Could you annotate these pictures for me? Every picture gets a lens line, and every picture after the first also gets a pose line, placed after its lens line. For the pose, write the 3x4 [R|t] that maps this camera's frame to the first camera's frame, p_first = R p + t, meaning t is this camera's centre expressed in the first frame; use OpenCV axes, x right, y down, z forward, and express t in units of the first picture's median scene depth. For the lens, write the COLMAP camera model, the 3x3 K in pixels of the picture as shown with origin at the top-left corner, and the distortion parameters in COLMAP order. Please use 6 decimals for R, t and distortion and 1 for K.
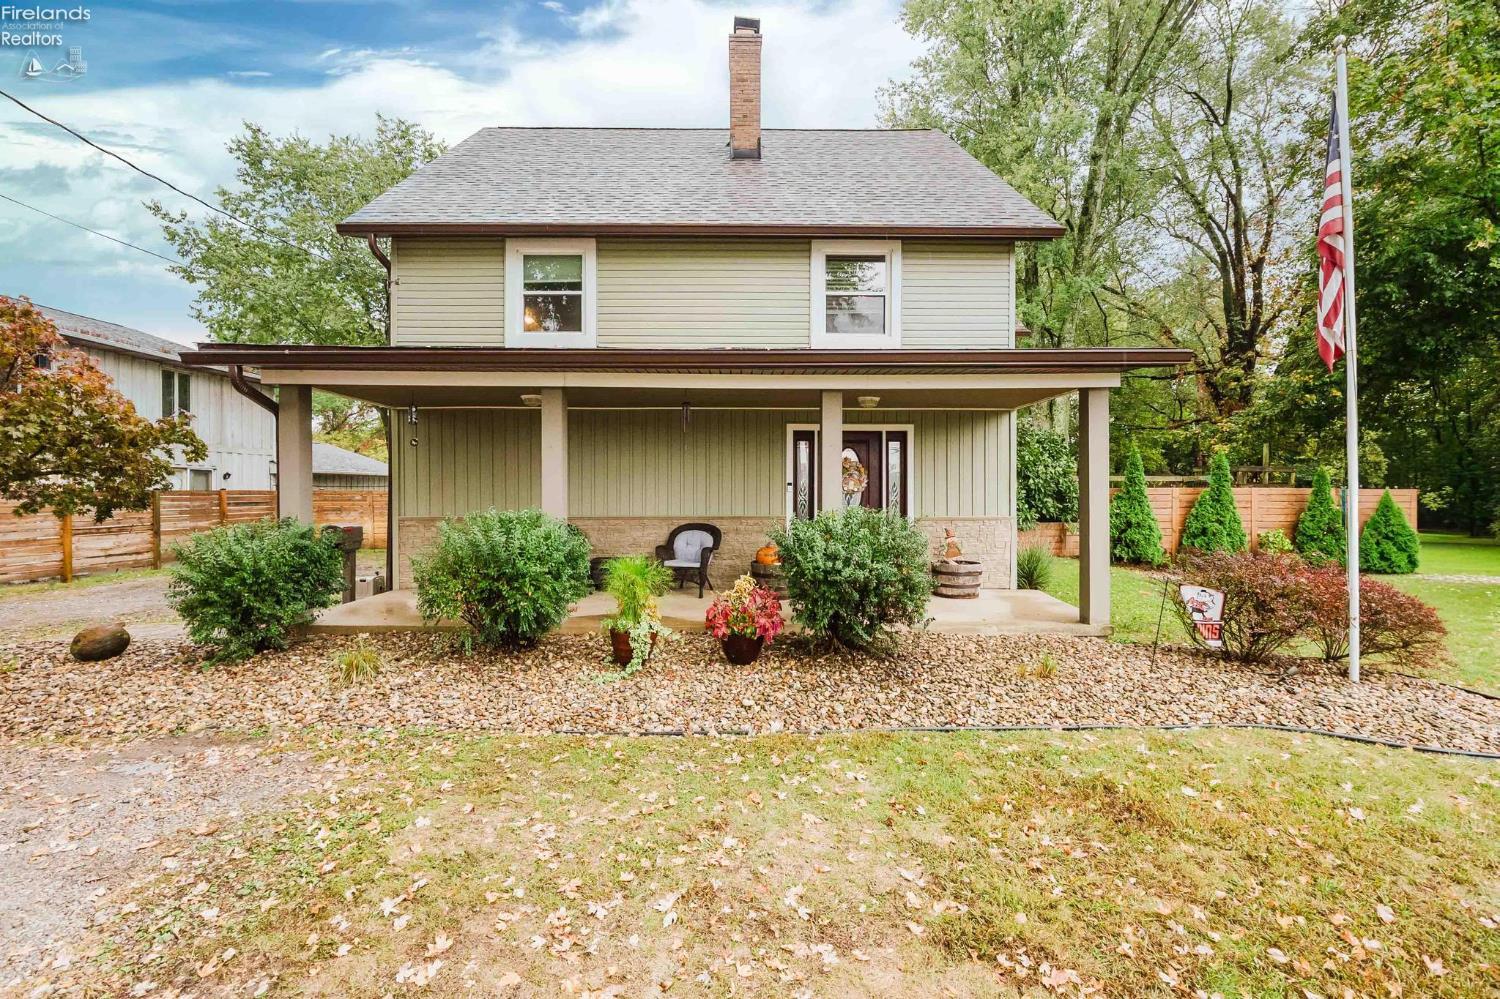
lens RADIAL K [[647.9, 0, 750.8], [0, 647.9, 482.1], [0, 0, 1]] dist [0.000673, -0.000002]
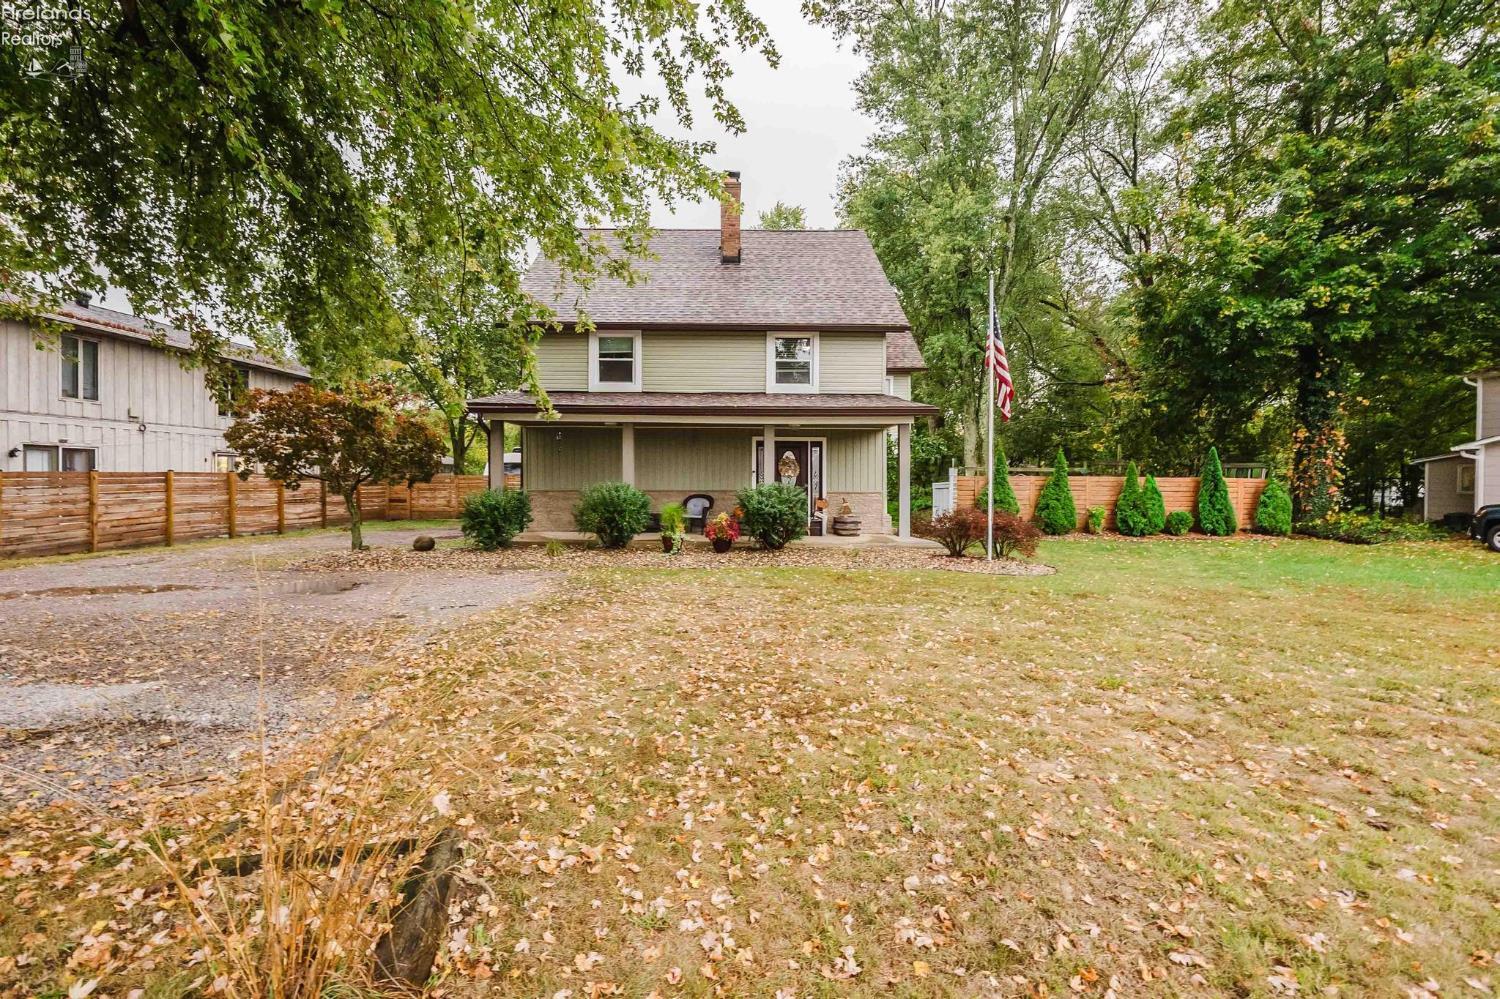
lens RADIAL K [[647.9, 0, 750.8], [0, 647.9, 482.1], [0, 0, 1]] dist [0.000673, -0.000002]
pose [[0.999941, 0.005257, 0.009473, 0.036897], [-0.005425, 0.999828, 0.017738, -0.000613], [-0.009378, -0.017788, 0.999798, -0.729131]]
